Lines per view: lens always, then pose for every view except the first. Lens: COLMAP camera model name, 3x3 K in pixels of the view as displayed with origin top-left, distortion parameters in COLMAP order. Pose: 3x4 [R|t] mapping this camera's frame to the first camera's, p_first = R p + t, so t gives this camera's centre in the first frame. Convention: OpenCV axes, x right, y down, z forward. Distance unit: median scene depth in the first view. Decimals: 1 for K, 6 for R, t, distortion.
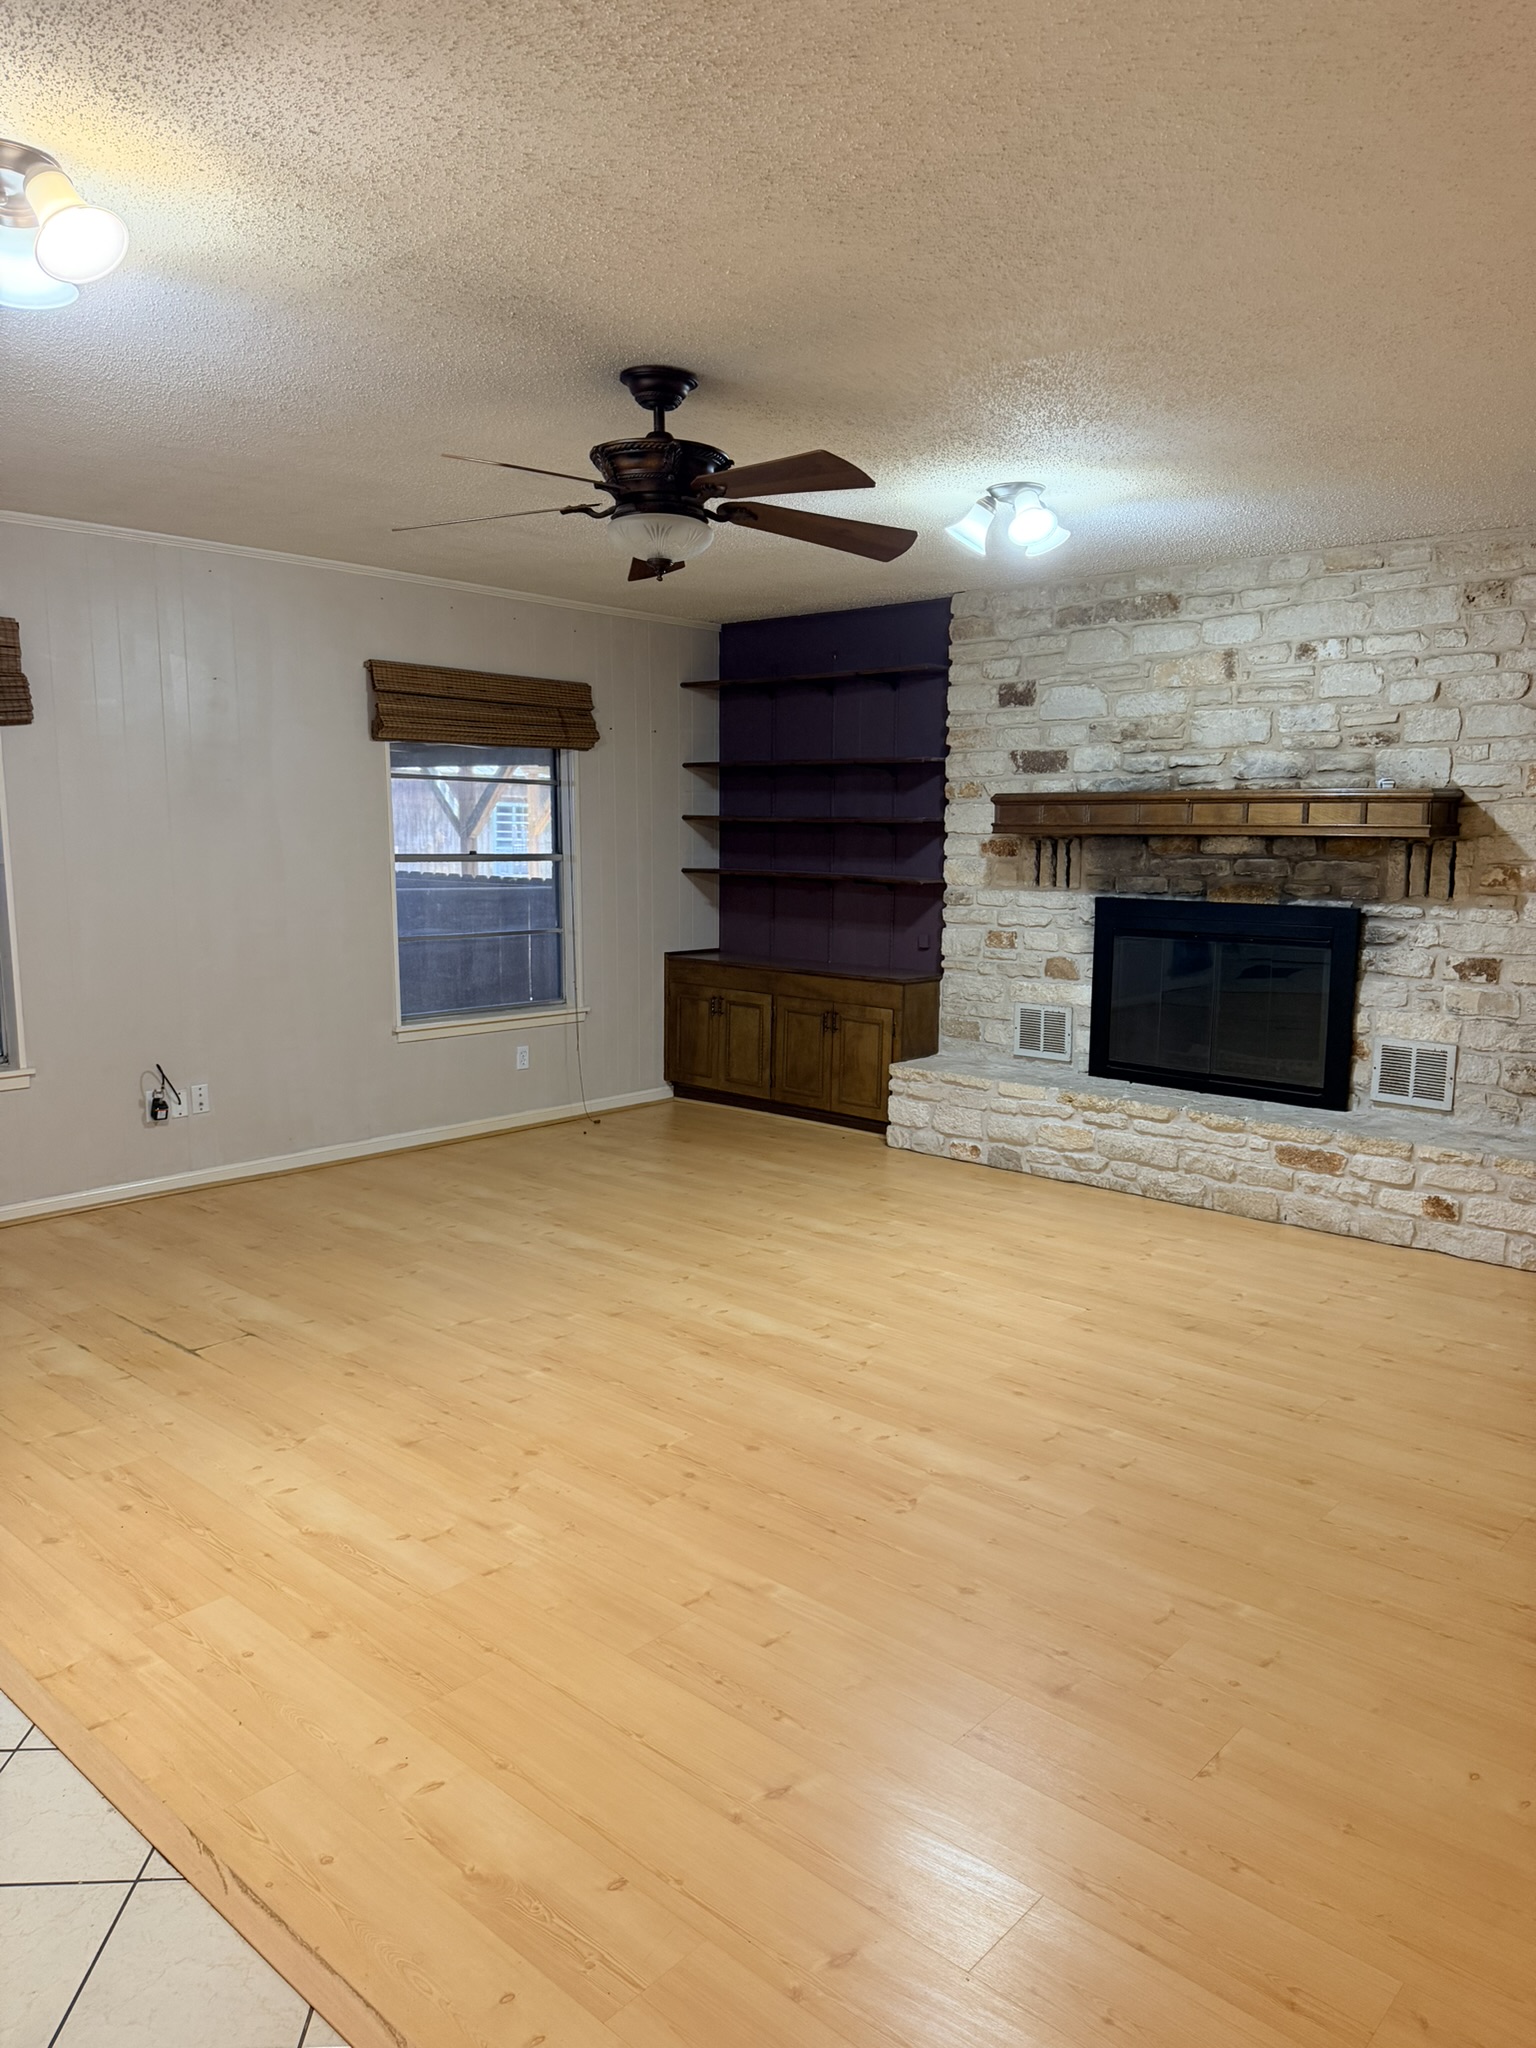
lens RADIAL K [[1449.1, 0, 746.9], [0, 1449.1, 1029.0], [0, 0, 1]] dist [0.067981, -0.090834]
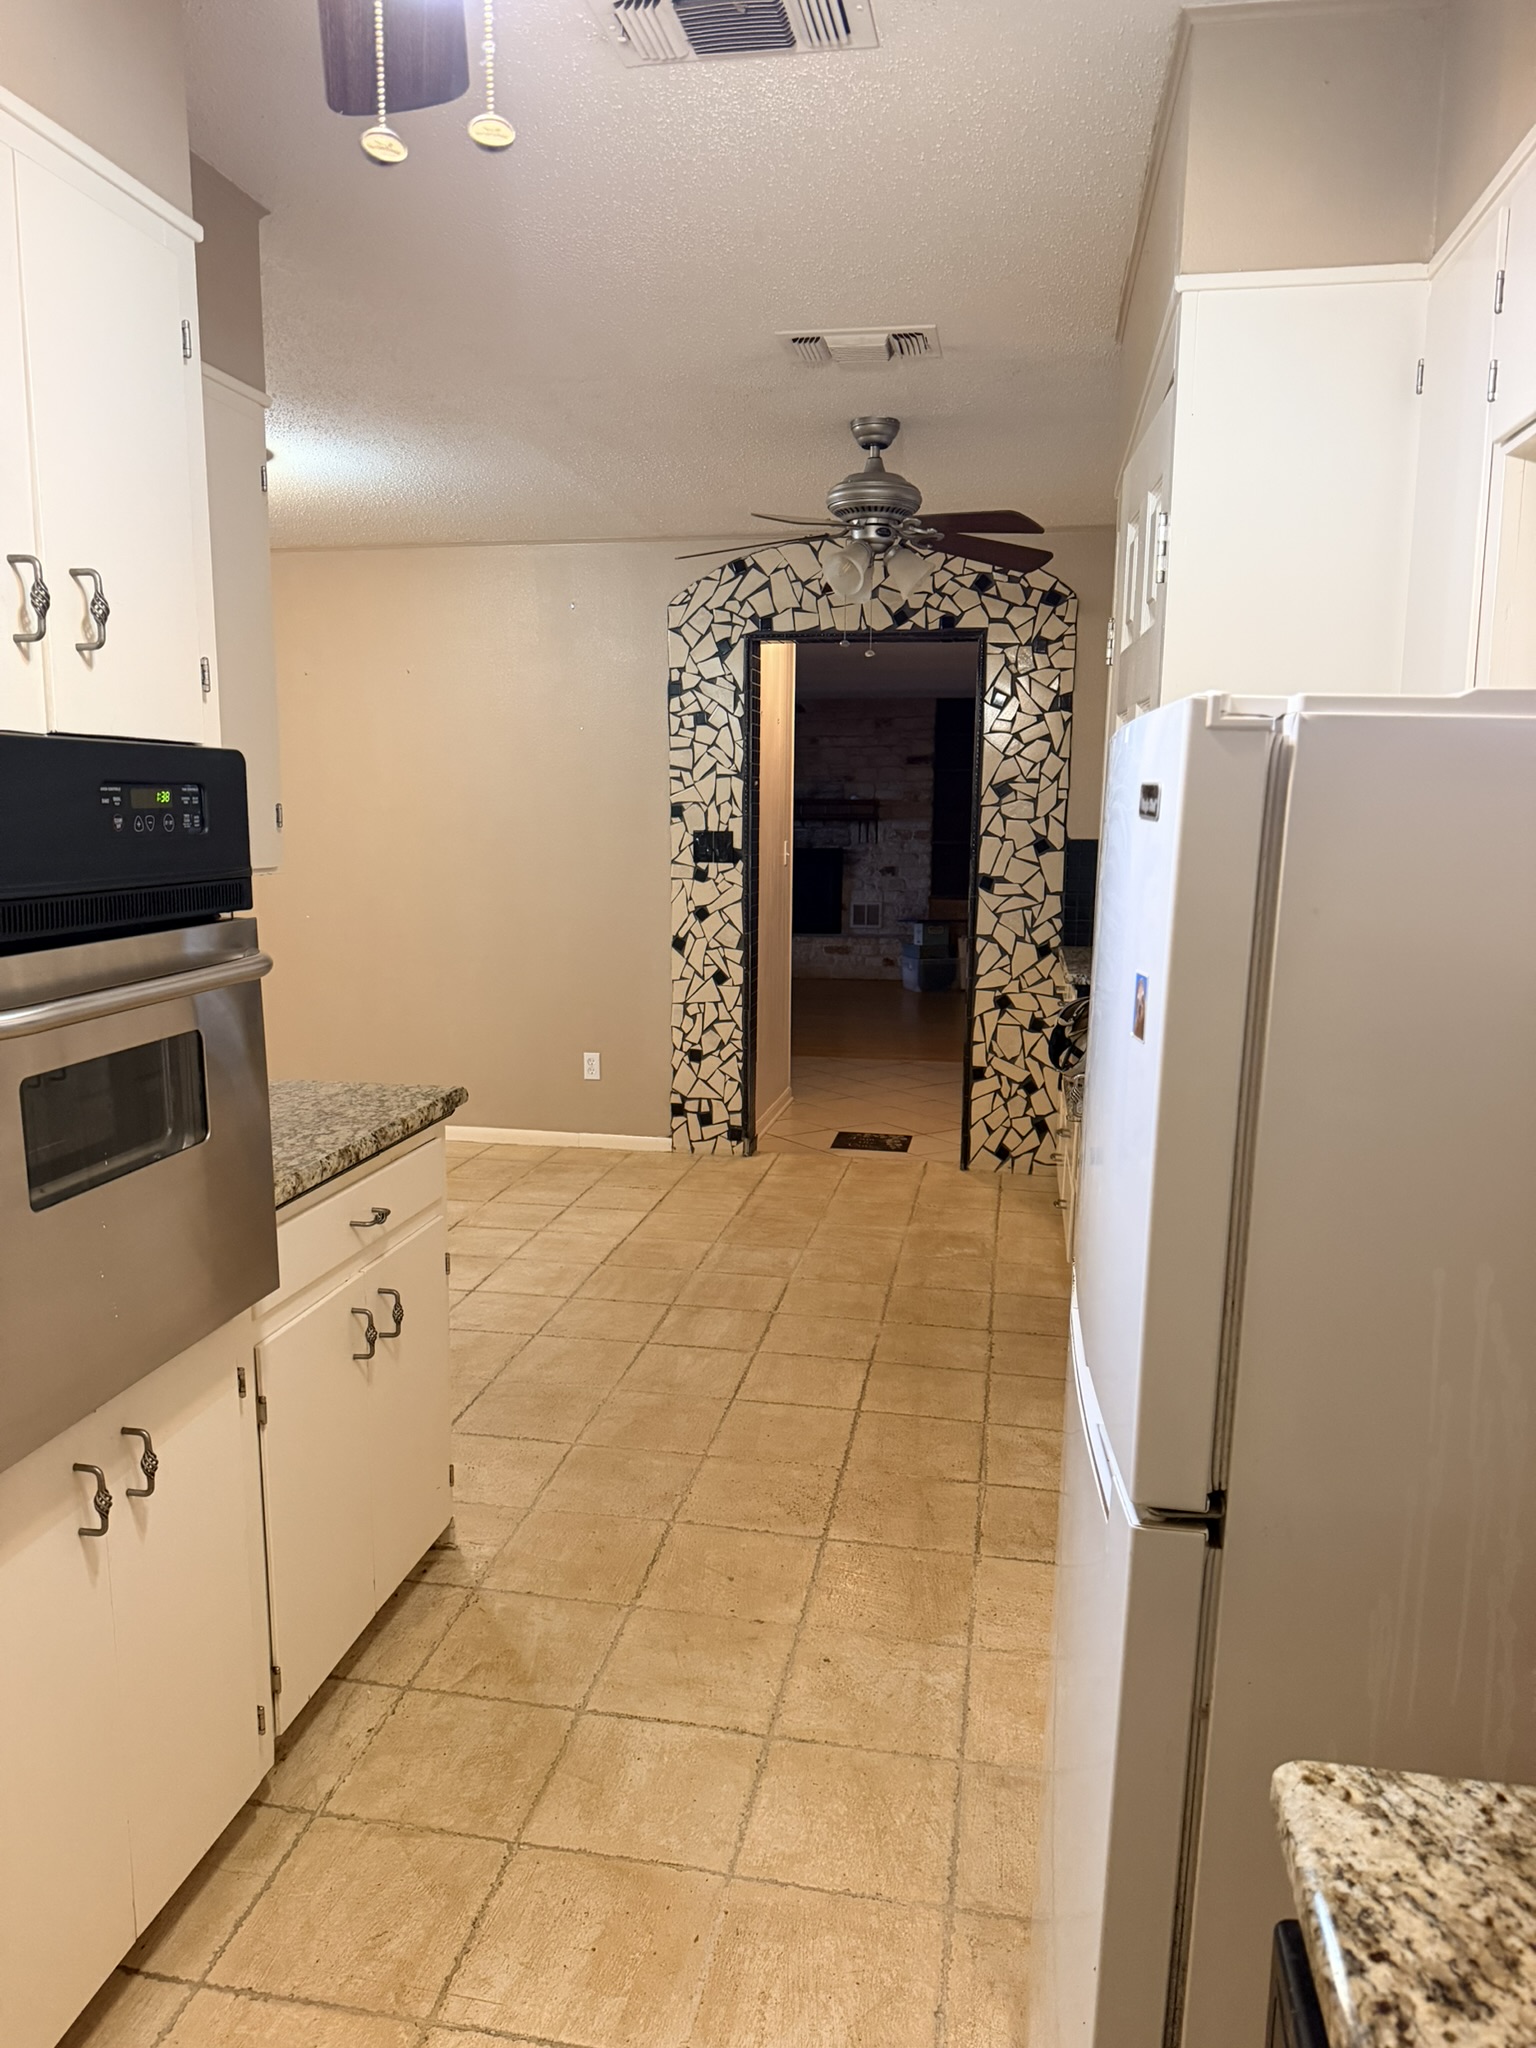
lens RADIAL K [[1449.1, 0, 765.0], [0, 1449.1, 1040.2], [0, 0, 1]] dist [0.067981, -0.090834]
pose [[0.838283, -0.082530, 0.538953, -0.963010], [0.075273, 0.996530, 0.035519, 0.132709], [-0.540014, 0.010794, 0.841587, -0.908093]]
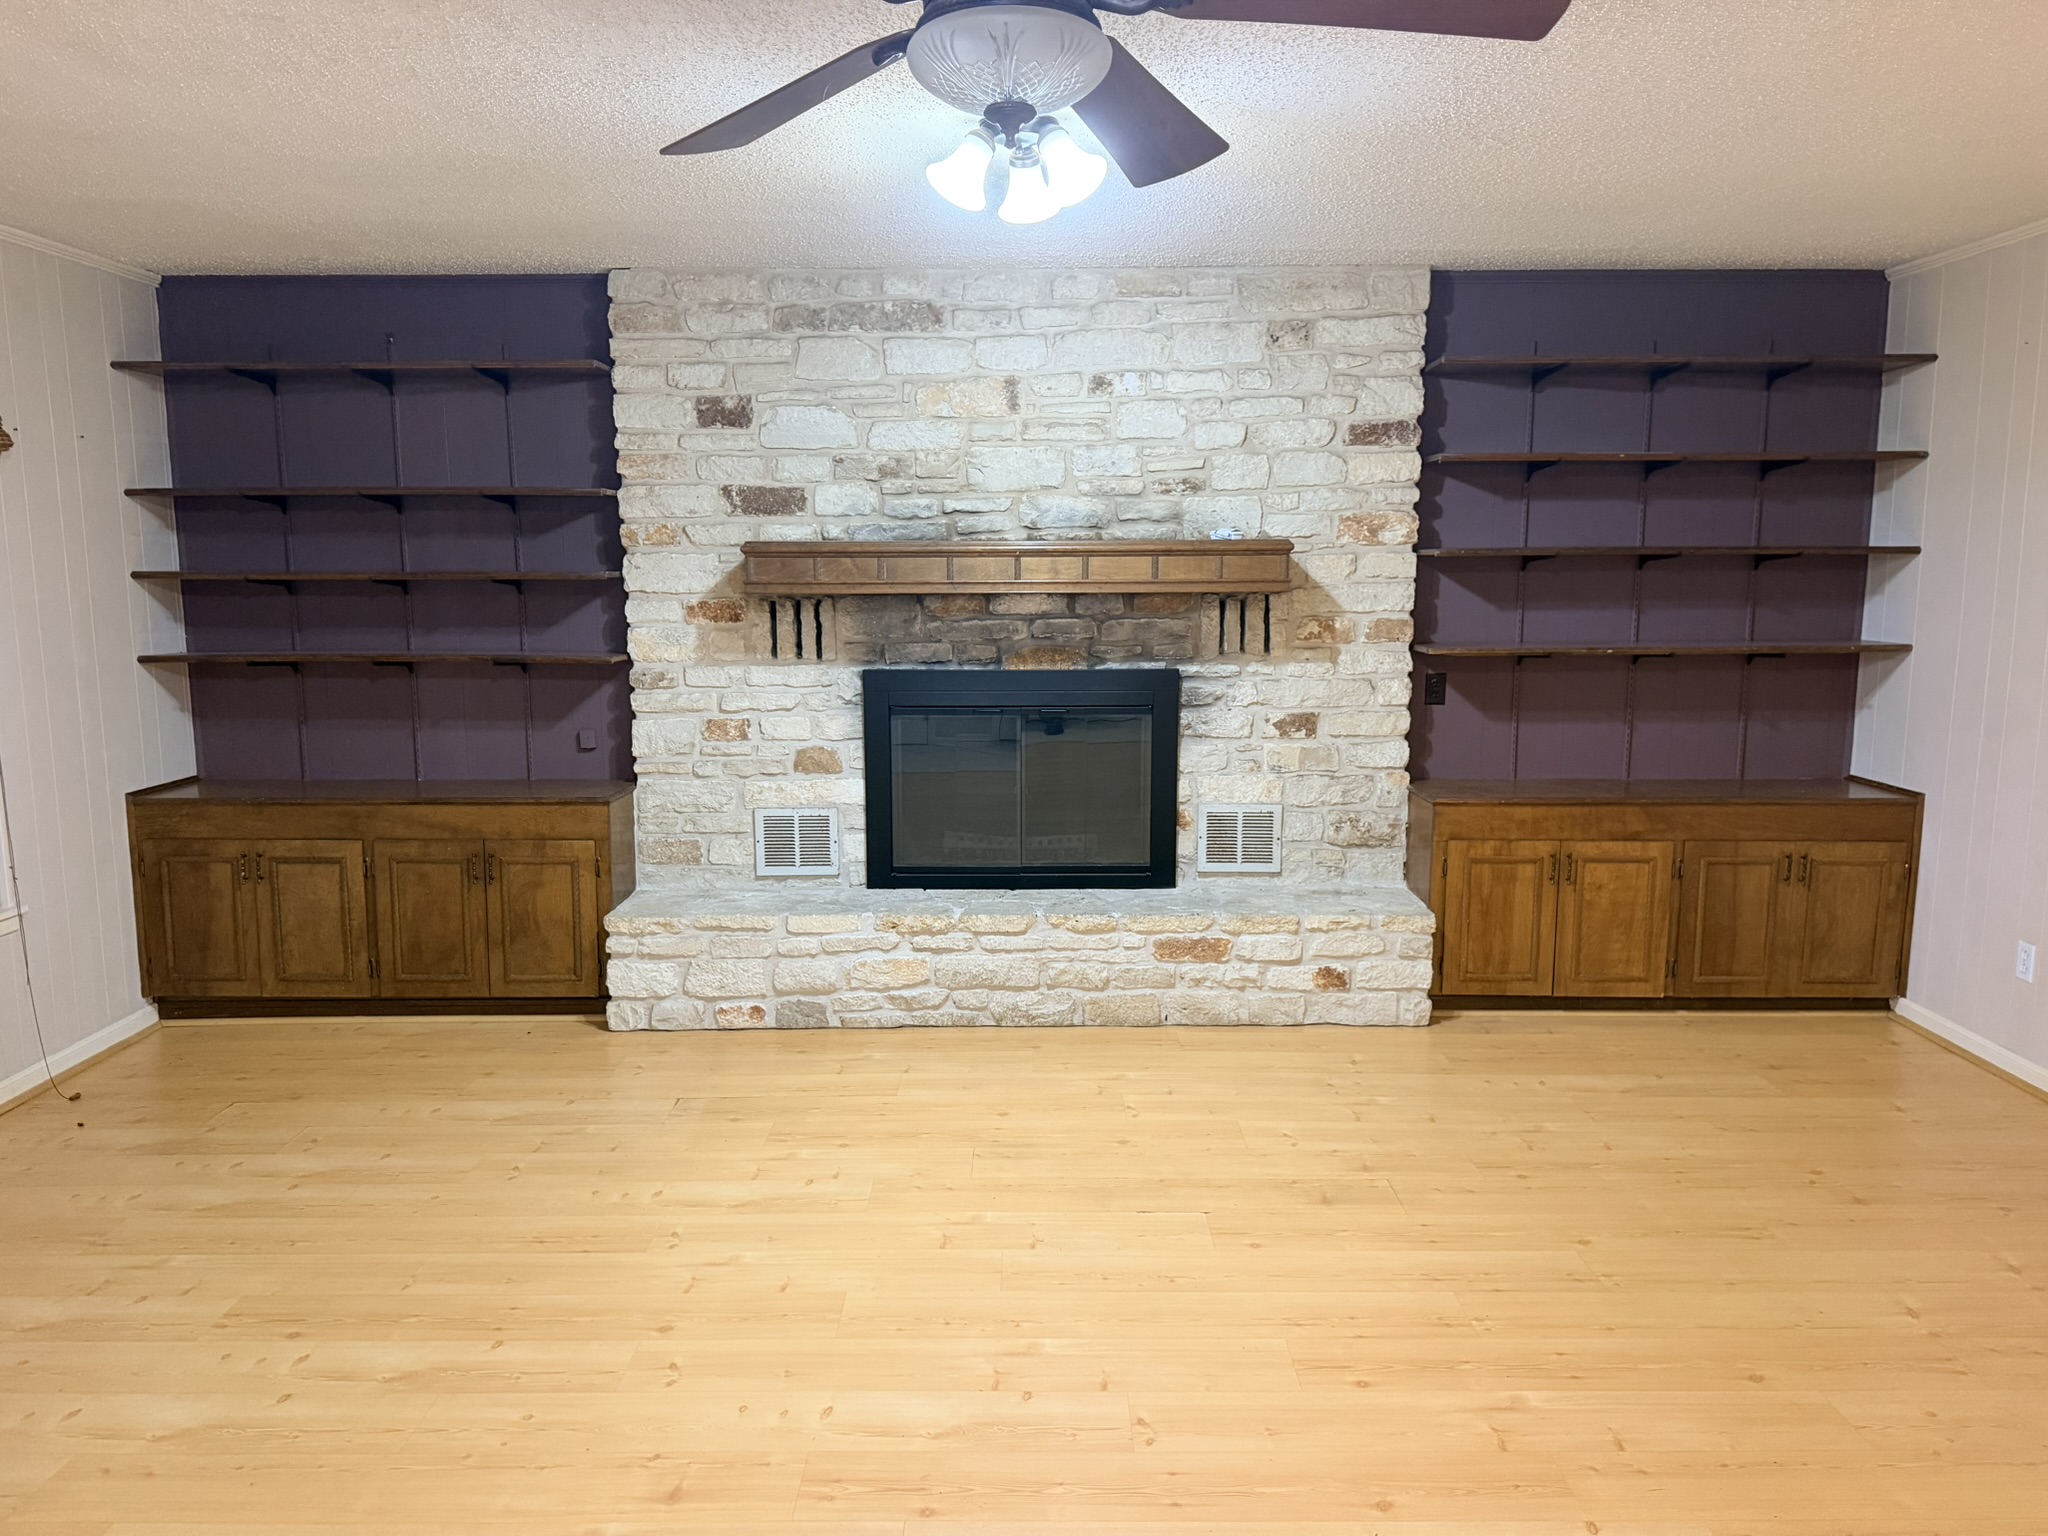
lens RADIAL K [[1449.1, 0, 1025.7], [0, 1449.1, 758.7], [0, 0, 1]] dist [0.067981, -0.090834]
pose [[0.733868, -0.106361, 0.670914, -0.257193], [0.106516, 0.993466, 0.040985, -0.069825], [-0.670889, 0.041385, 0.740402, 0.369028]]
